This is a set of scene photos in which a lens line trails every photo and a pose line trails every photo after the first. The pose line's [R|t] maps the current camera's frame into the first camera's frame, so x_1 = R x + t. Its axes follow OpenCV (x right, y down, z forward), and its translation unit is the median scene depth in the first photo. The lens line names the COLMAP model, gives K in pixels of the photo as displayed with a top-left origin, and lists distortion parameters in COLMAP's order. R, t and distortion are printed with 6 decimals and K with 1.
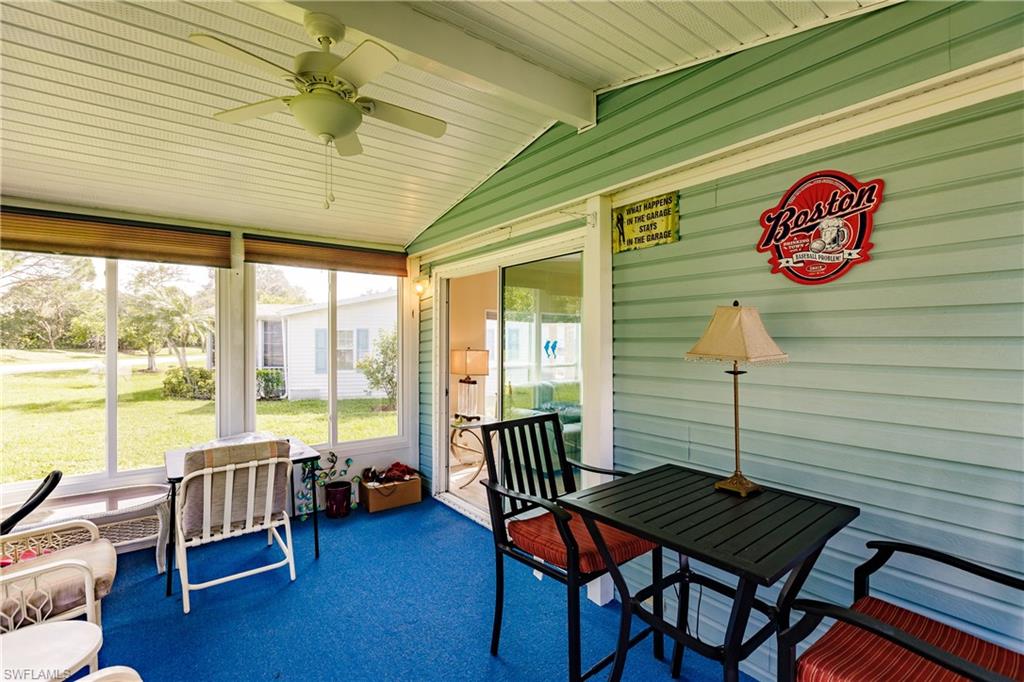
lens RADIAL K [[453.0, 0, 512.0], [0, 453.0, 341.0], [0, 0, 1]] dist [0.000190, -0.000166]
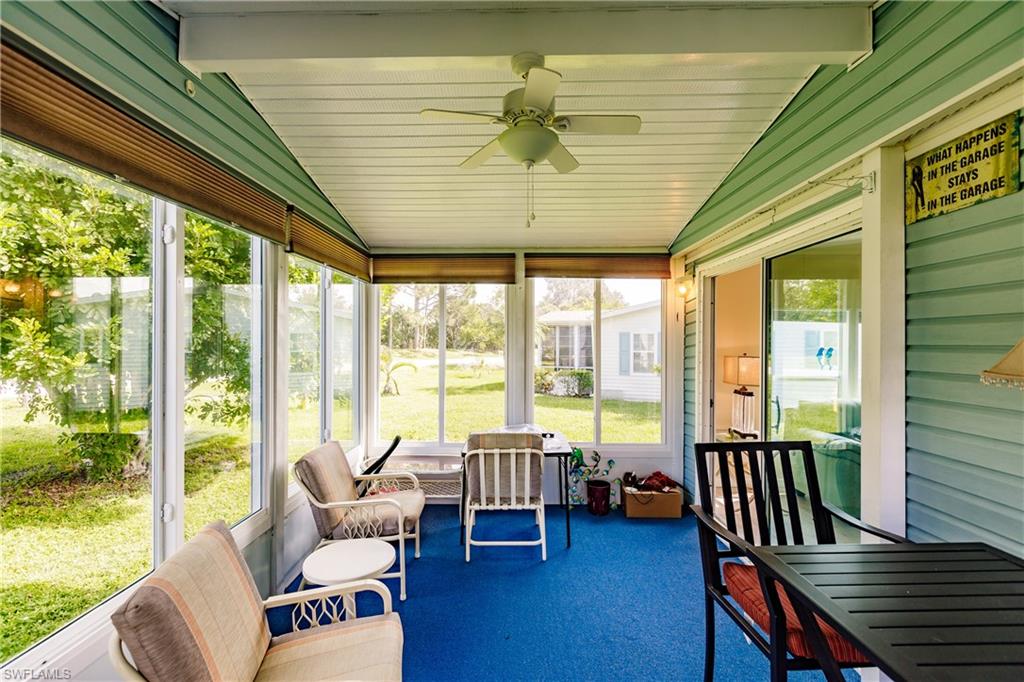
lens RADIAL K [[458.6, 0, 513.3], [0, 458.6, 341.9], [0, 0, 1]] dist [0.001752, 0.000396]
pose [[0.796642, 0.000218, -0.604452, 0.141245], [-0.002895, 0.999990, -0.003455, -0.006067], [0.604445, 0.004502, 0.796634, 0.053810]]
